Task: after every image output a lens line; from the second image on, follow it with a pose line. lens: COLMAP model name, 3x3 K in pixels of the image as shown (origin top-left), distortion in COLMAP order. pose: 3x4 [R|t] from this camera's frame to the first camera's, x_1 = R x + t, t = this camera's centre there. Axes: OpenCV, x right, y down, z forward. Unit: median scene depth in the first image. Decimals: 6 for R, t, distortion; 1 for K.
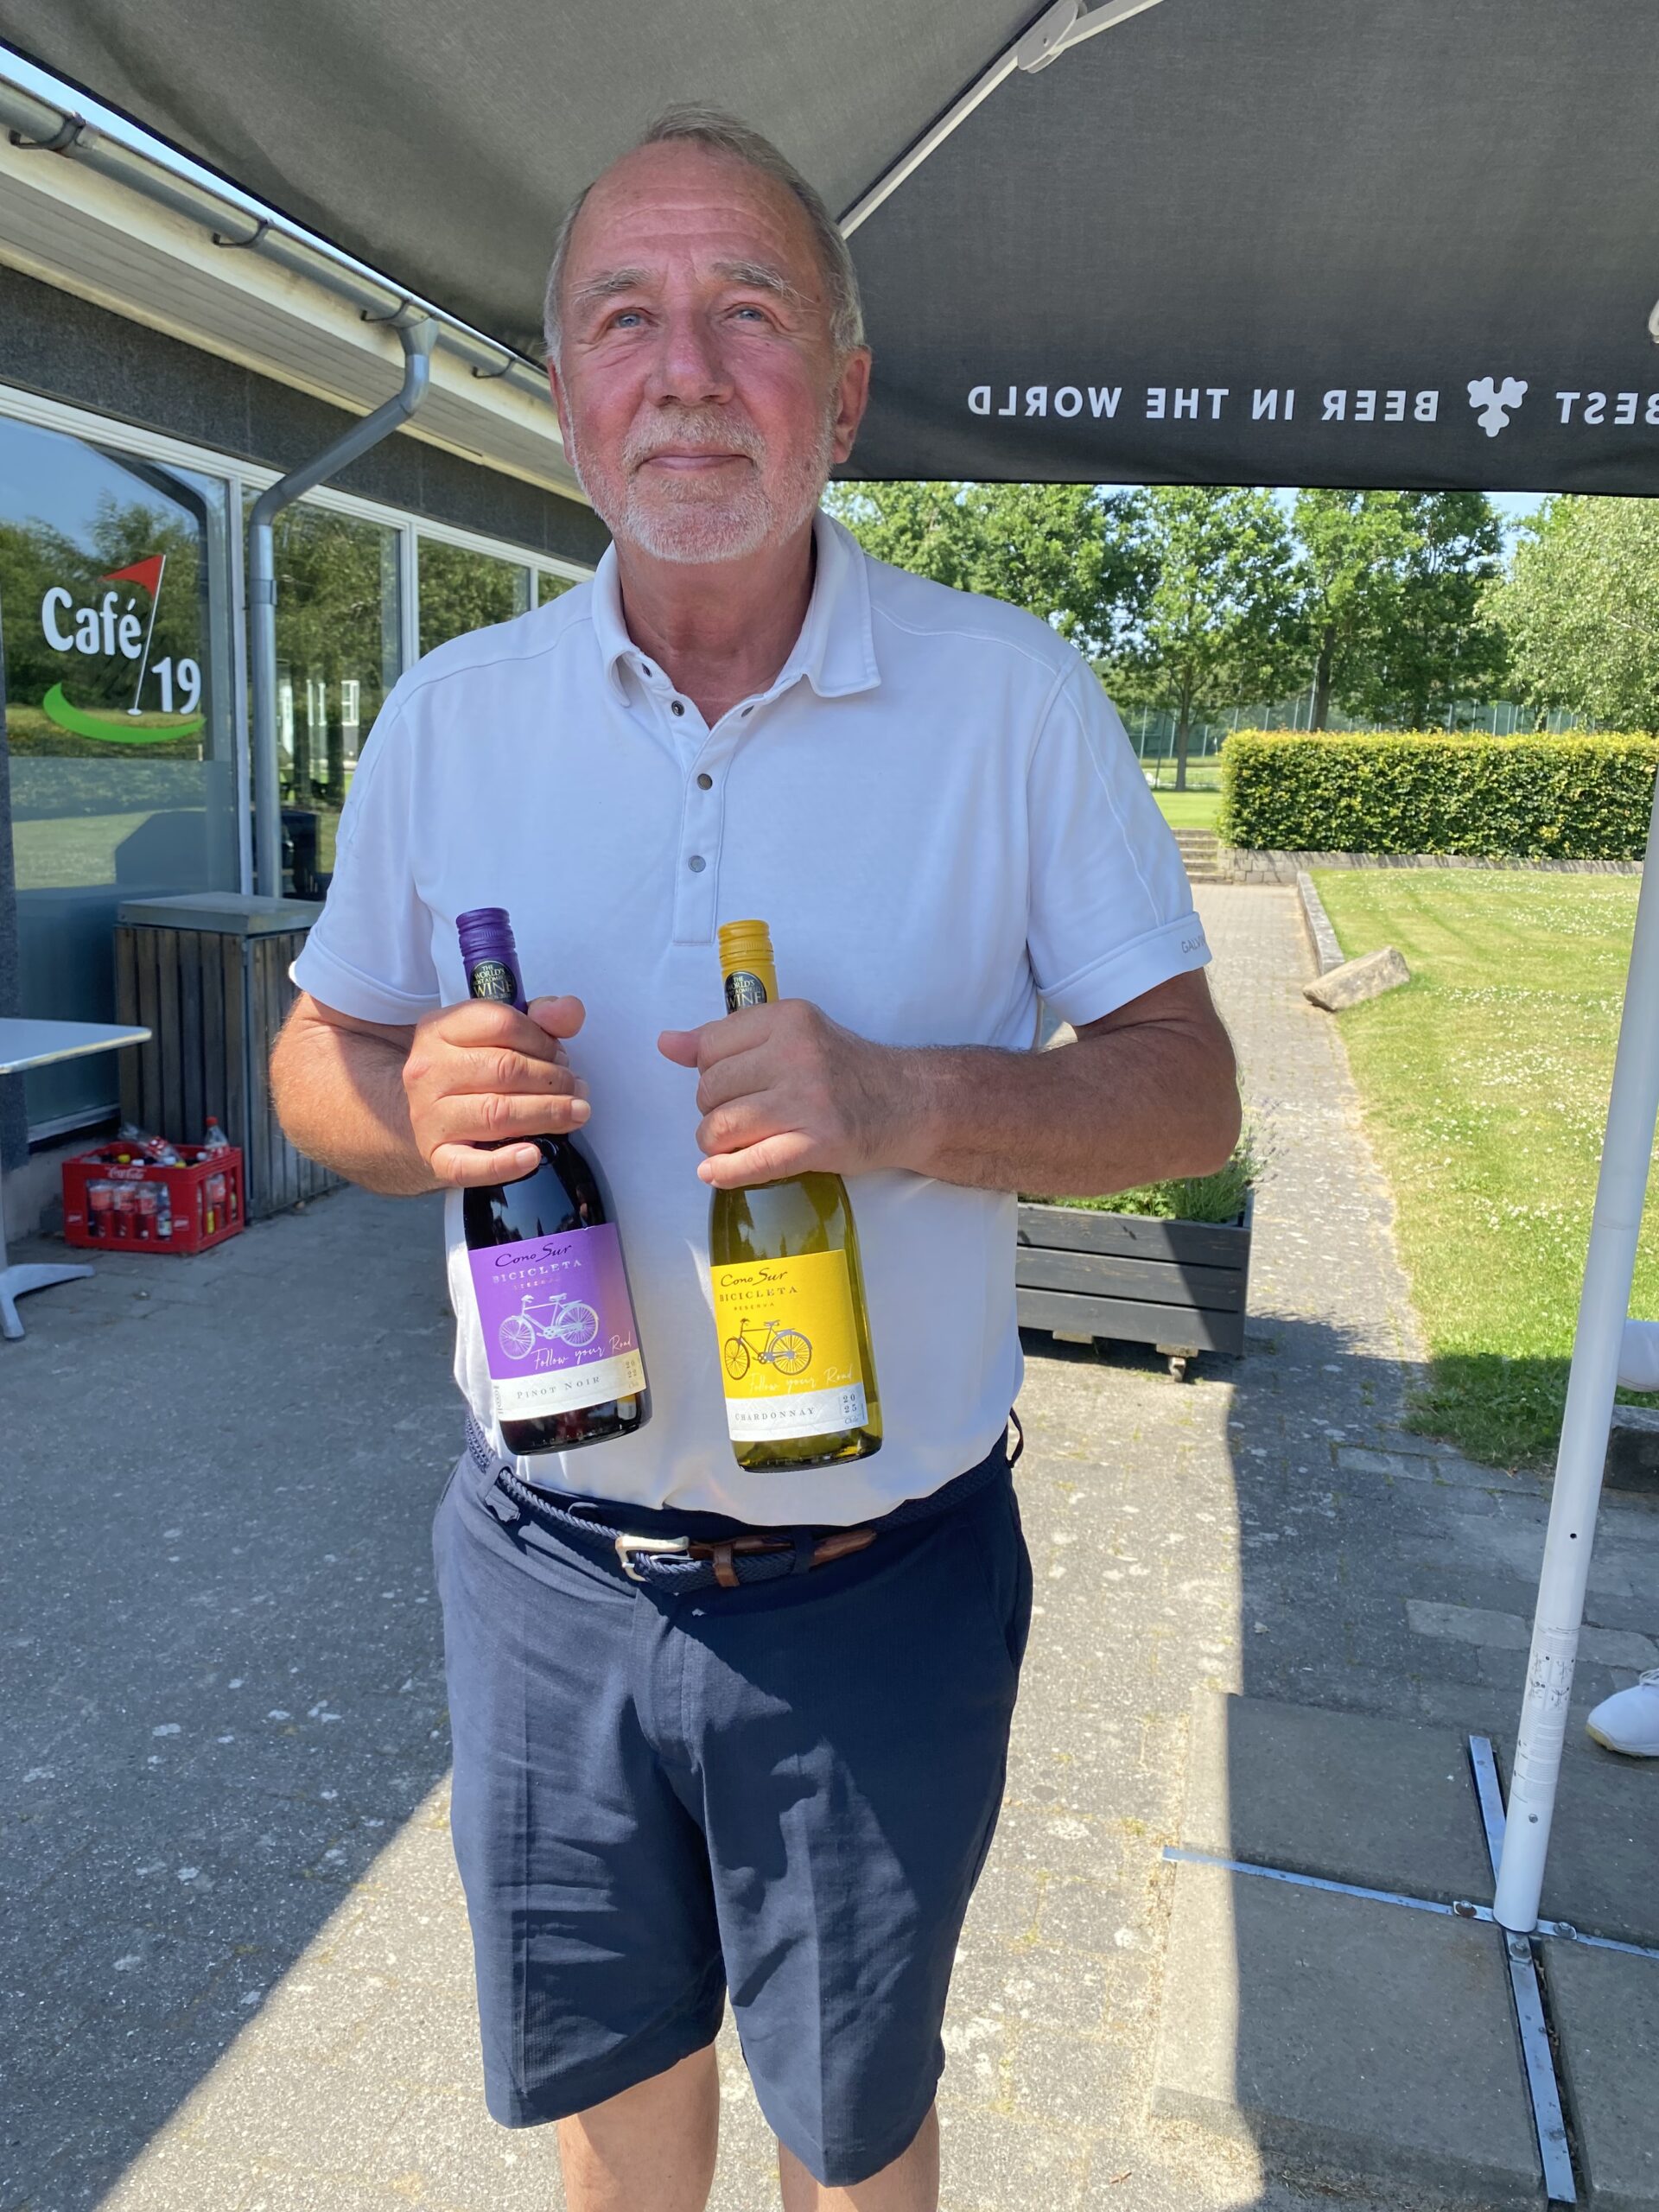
lens RADIAL K [[1646.5, 0, 790.1], [0, 1646.5, 1033.5], [0, 0, 1]] dist [0.001017, 0.005952]
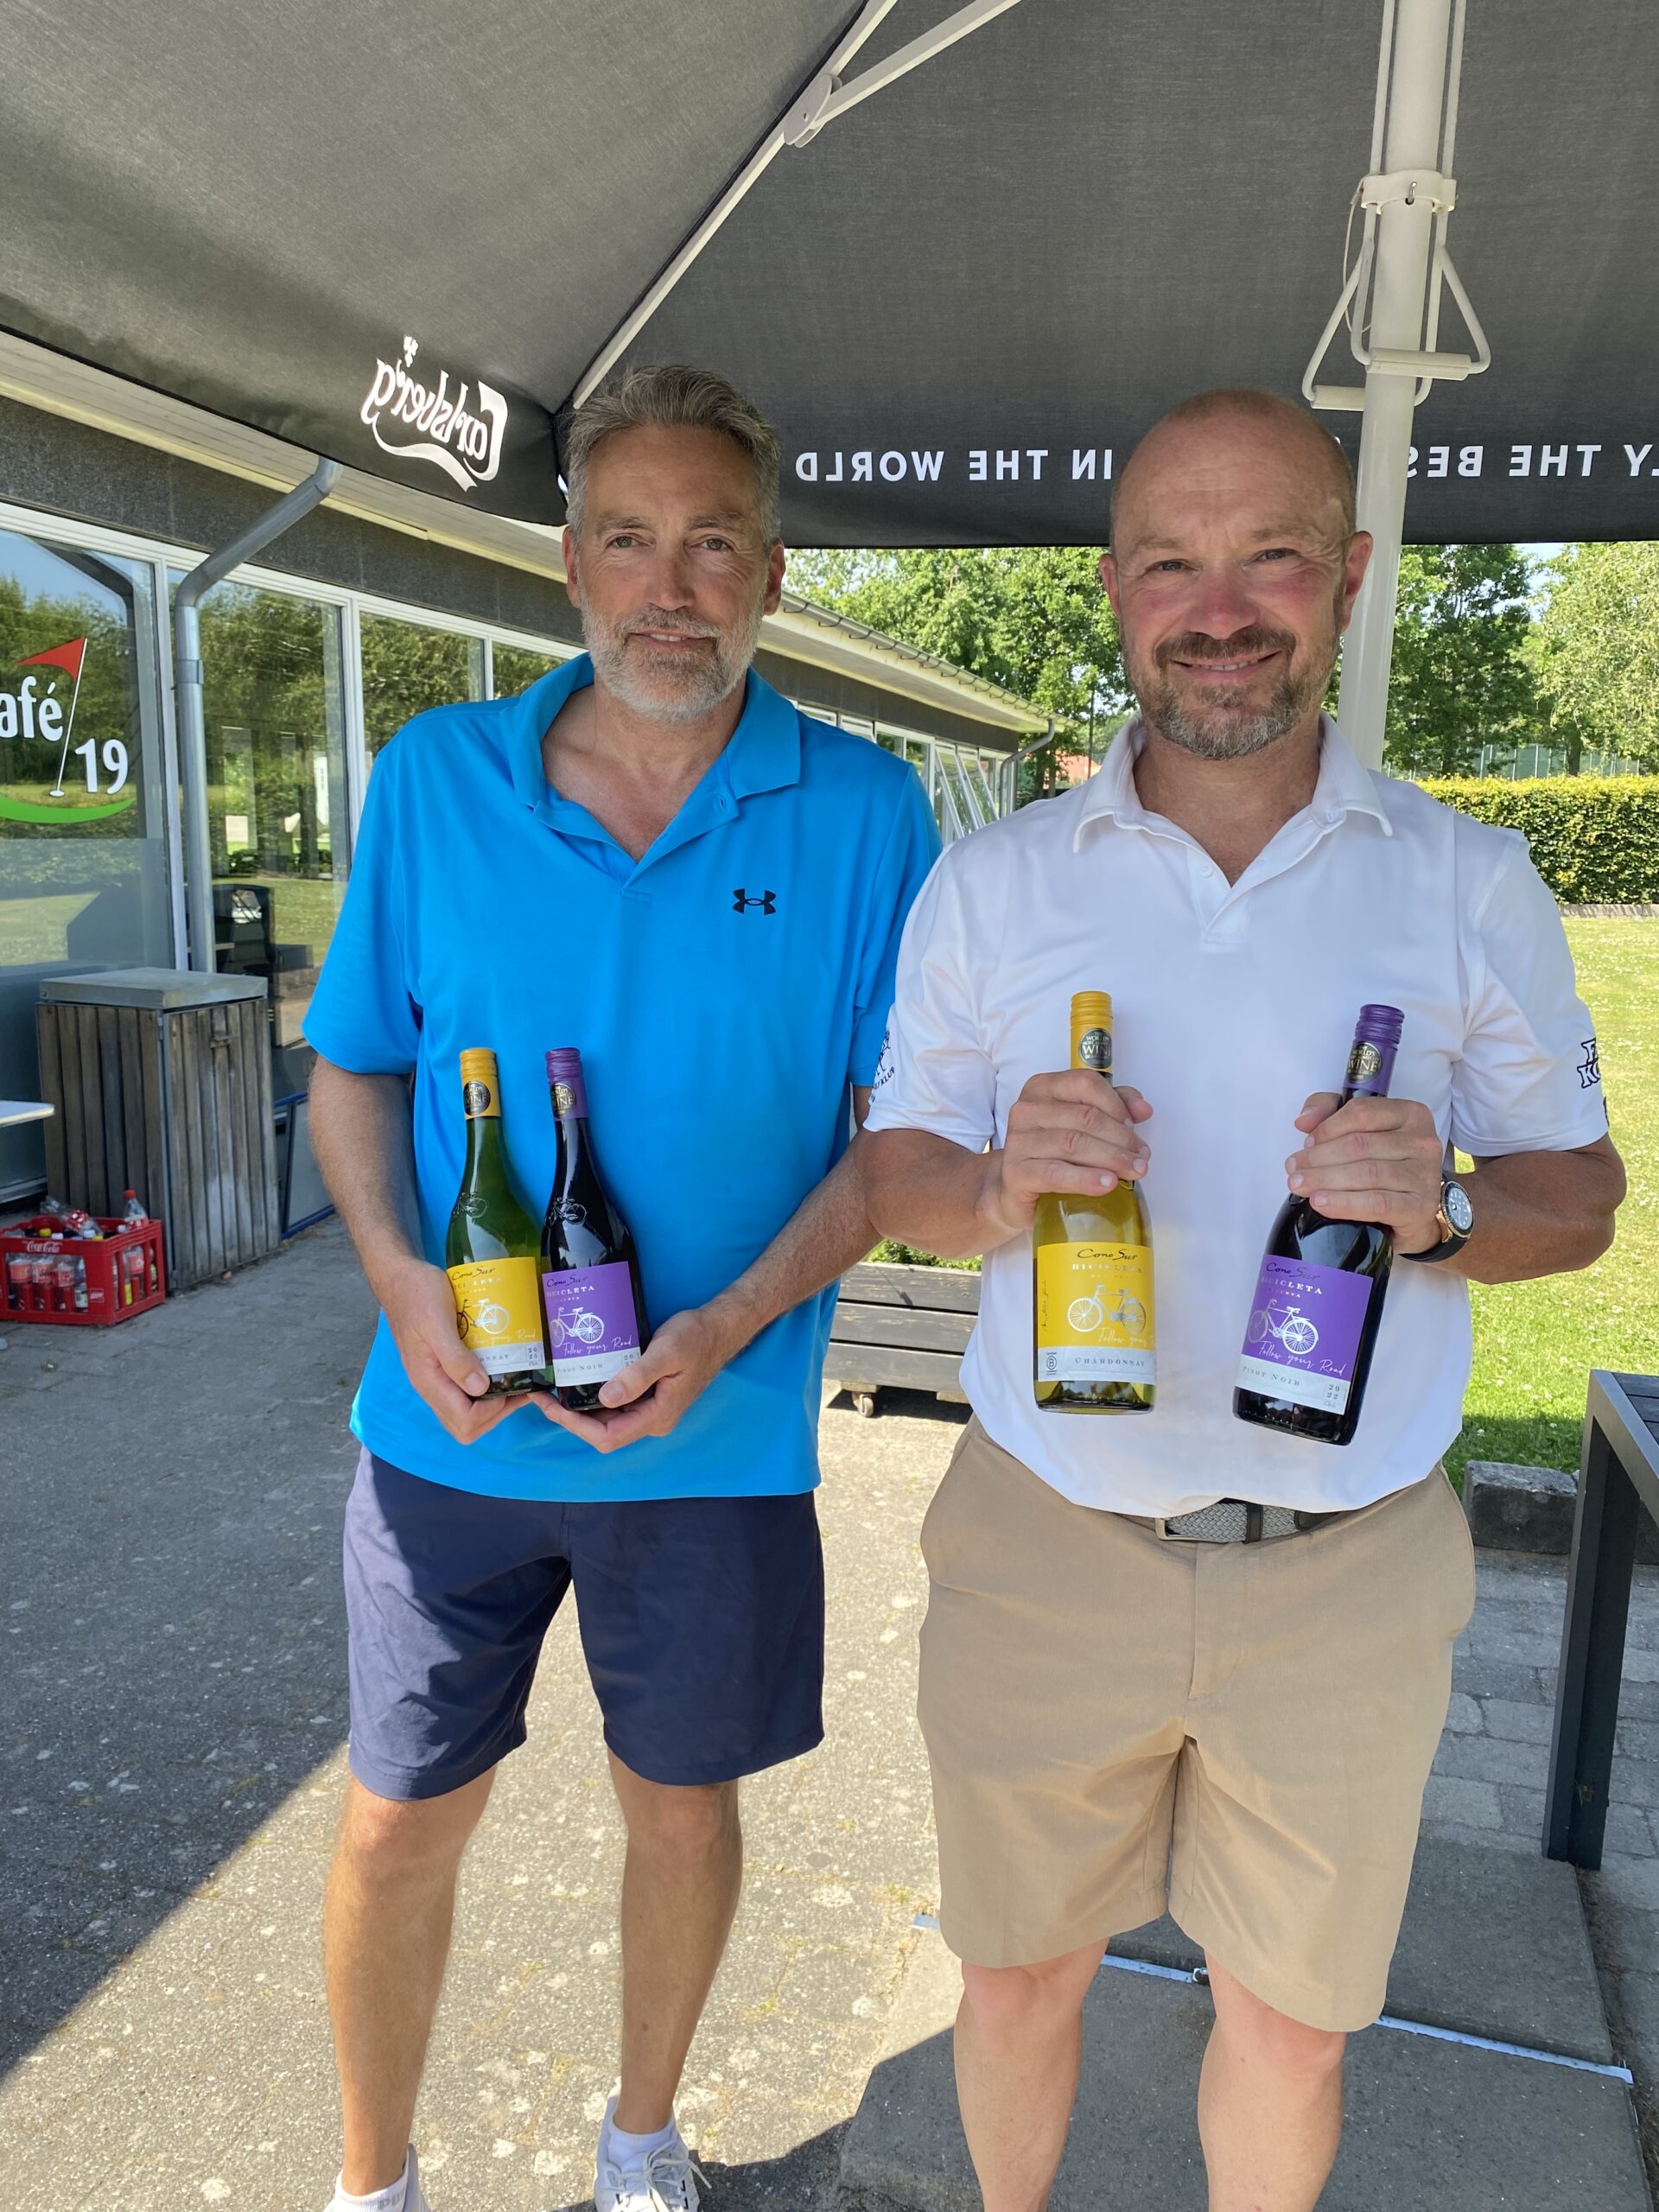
lens RADIAL K [[1646.5, 0, 790.9], [0, 1646.5, 1075.3], [0, 0, 1]] dist [0.001017, 0.005952]
pose [[0.999391, -0.017901, -0.029959, 0.106239], [0.017582, 0.999786, -0.010879, -0.002260], [0.030147, 0.010345, 0.999492, -0.001712]]
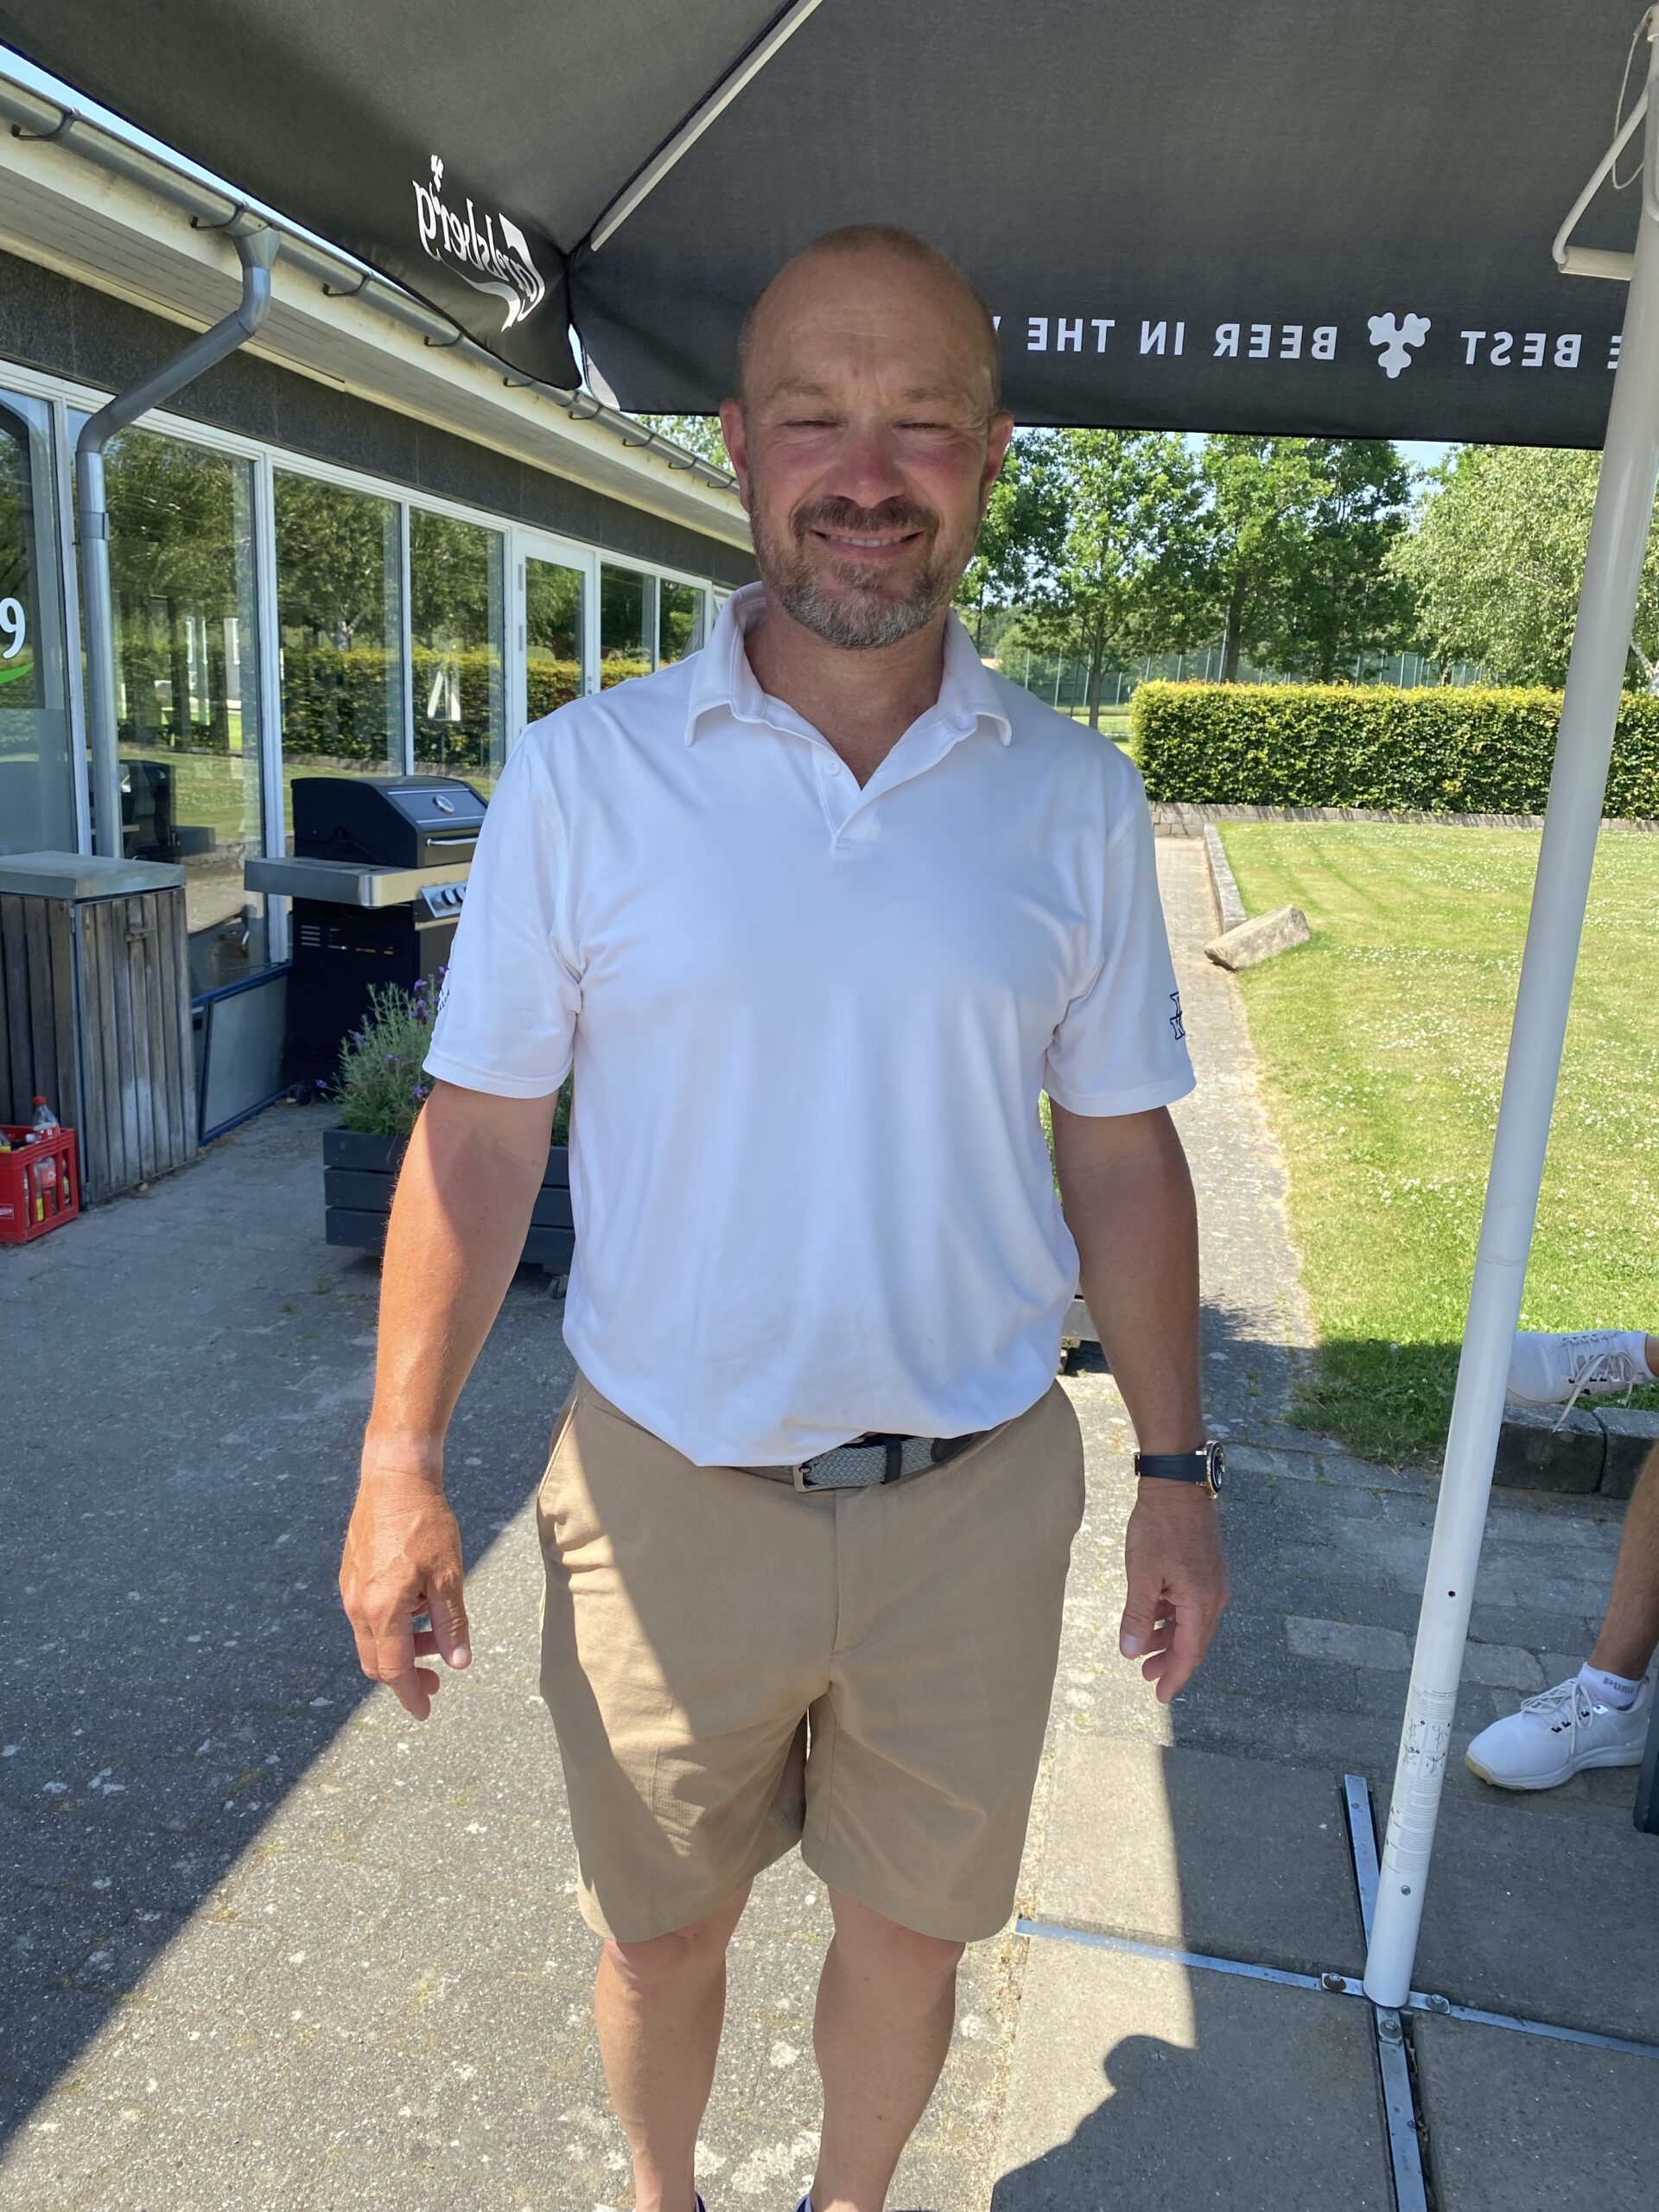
lens RADIAL K [[1646.5, 0, 801.3], [0, 1646.5, 1051.7], [0, 0, 1]] dist [0.001017, 0.005952]
pose [[0.998355, -0.003250, 0.057250, 0.030669], [0.000760, 0.999055, 0.043455, -0.018102], [-0.057337, -0.043340, 0.997414, 0.059740]]
